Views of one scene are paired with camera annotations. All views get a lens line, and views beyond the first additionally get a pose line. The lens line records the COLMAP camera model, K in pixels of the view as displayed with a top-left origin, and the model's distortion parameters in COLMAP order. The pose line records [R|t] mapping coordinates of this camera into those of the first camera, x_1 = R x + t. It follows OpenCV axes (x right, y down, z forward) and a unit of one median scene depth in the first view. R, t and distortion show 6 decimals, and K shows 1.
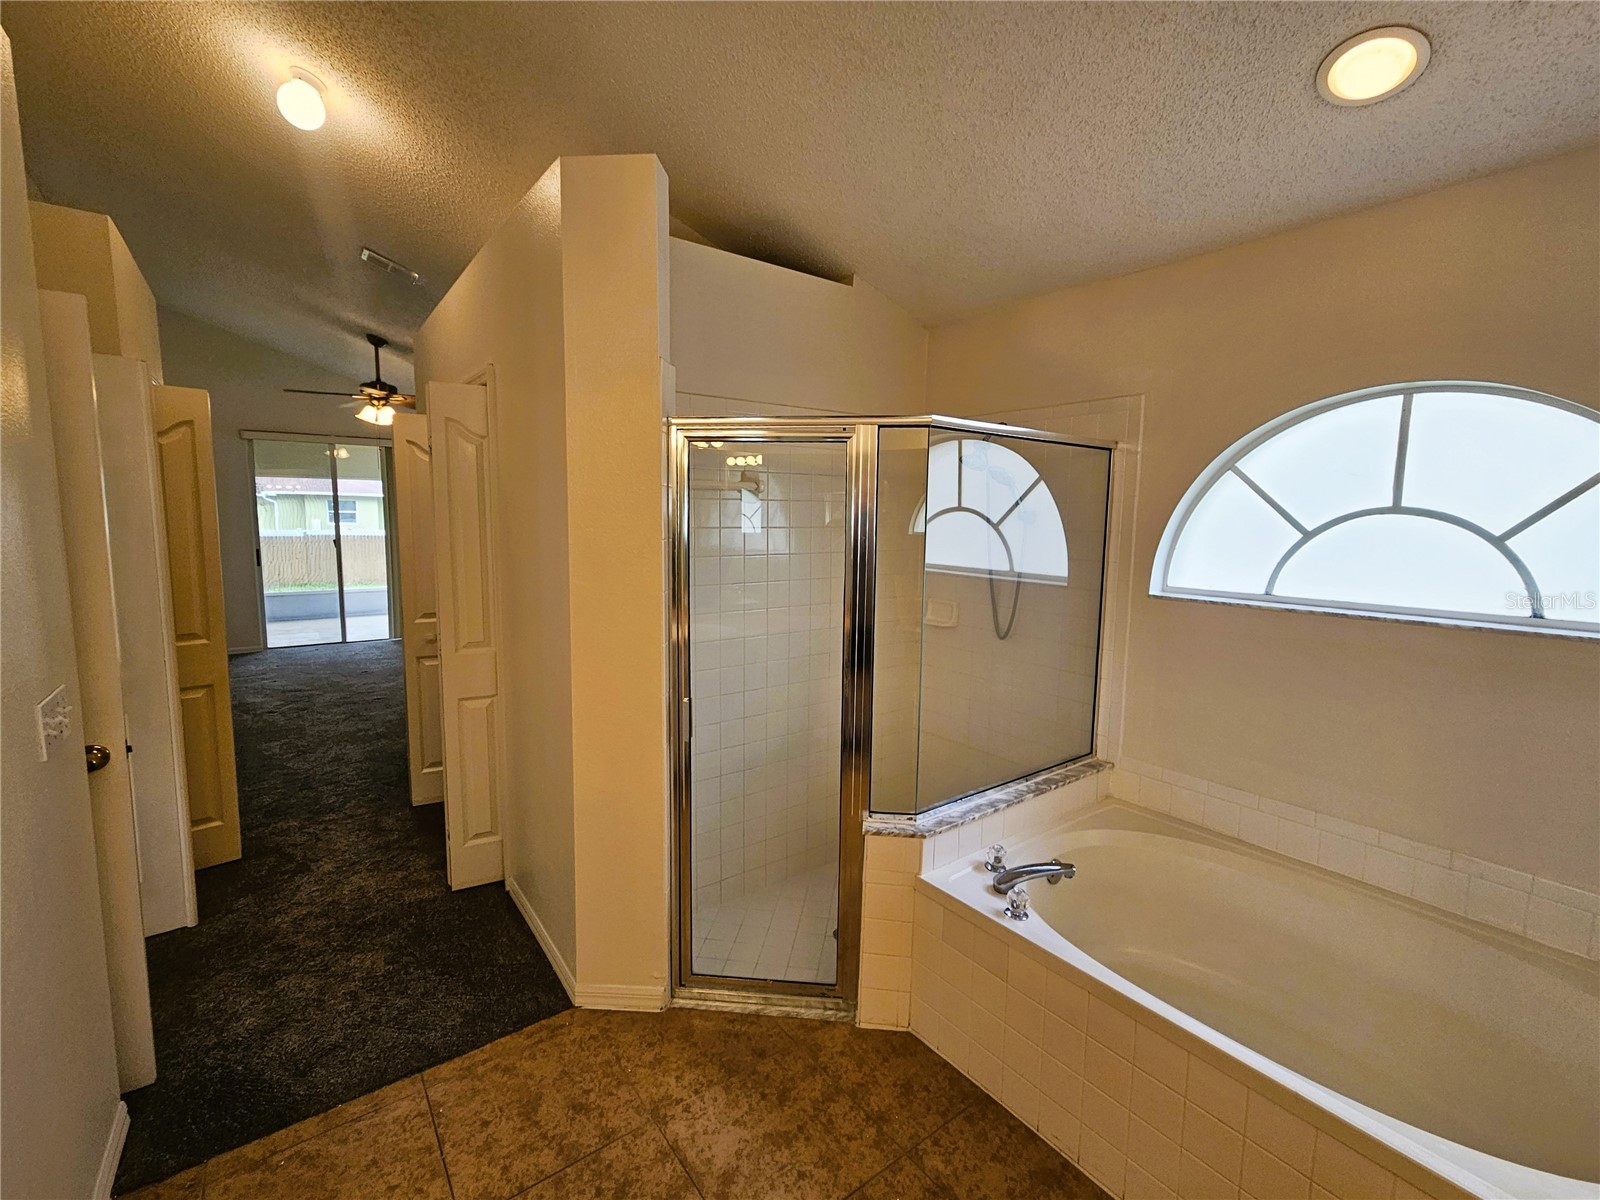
lens RADIAL K [[689.9, 0, 798.1], [0, 689.9, 593.0], [0, 0, 1]] dist [-0.029948, 0.014106]
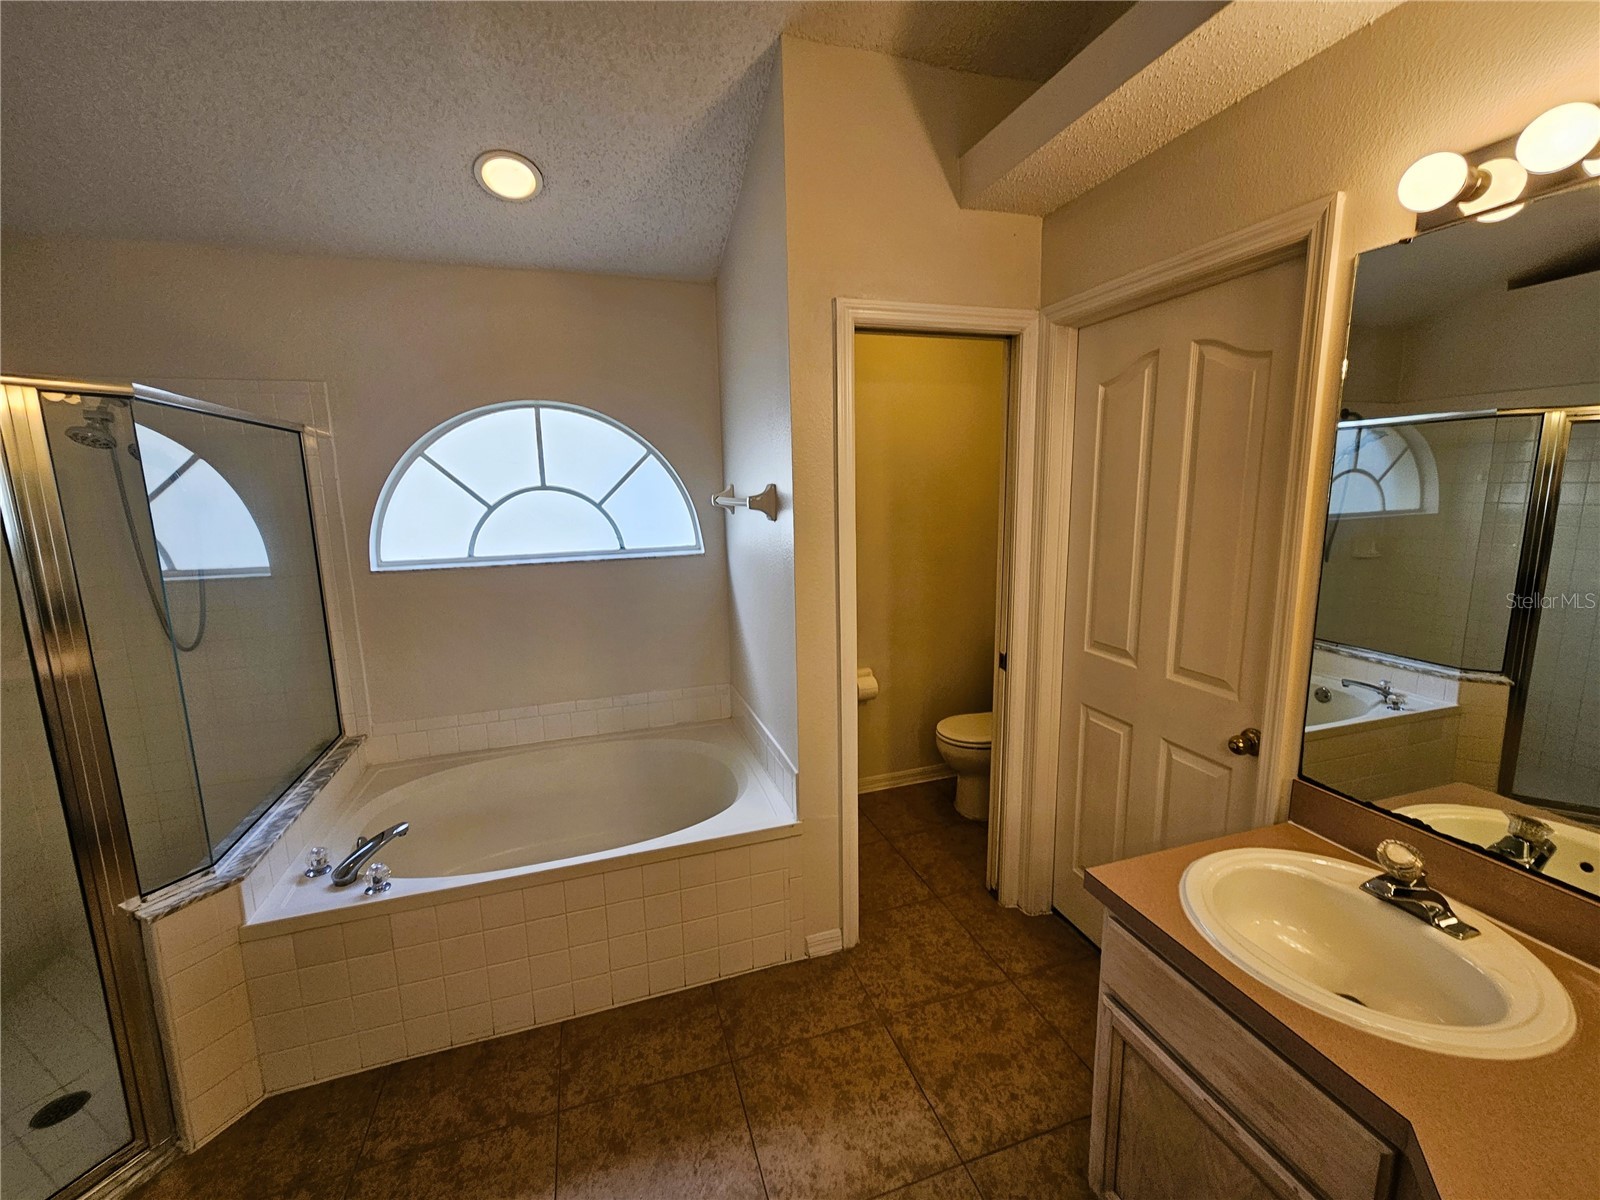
lens RADIAL K [[646.9, 0, 800.0], [0, 646.9, 600.0], [0, 0, 1]] dist [0.000205, -0.000246]
pose [[0.318084, -0.187981, 0.929239, -0.261963], [0.129849, 0.979547, 0.153710, -0.025380], [-0.939128, 0.071768, 0.335988, 0.026483]]
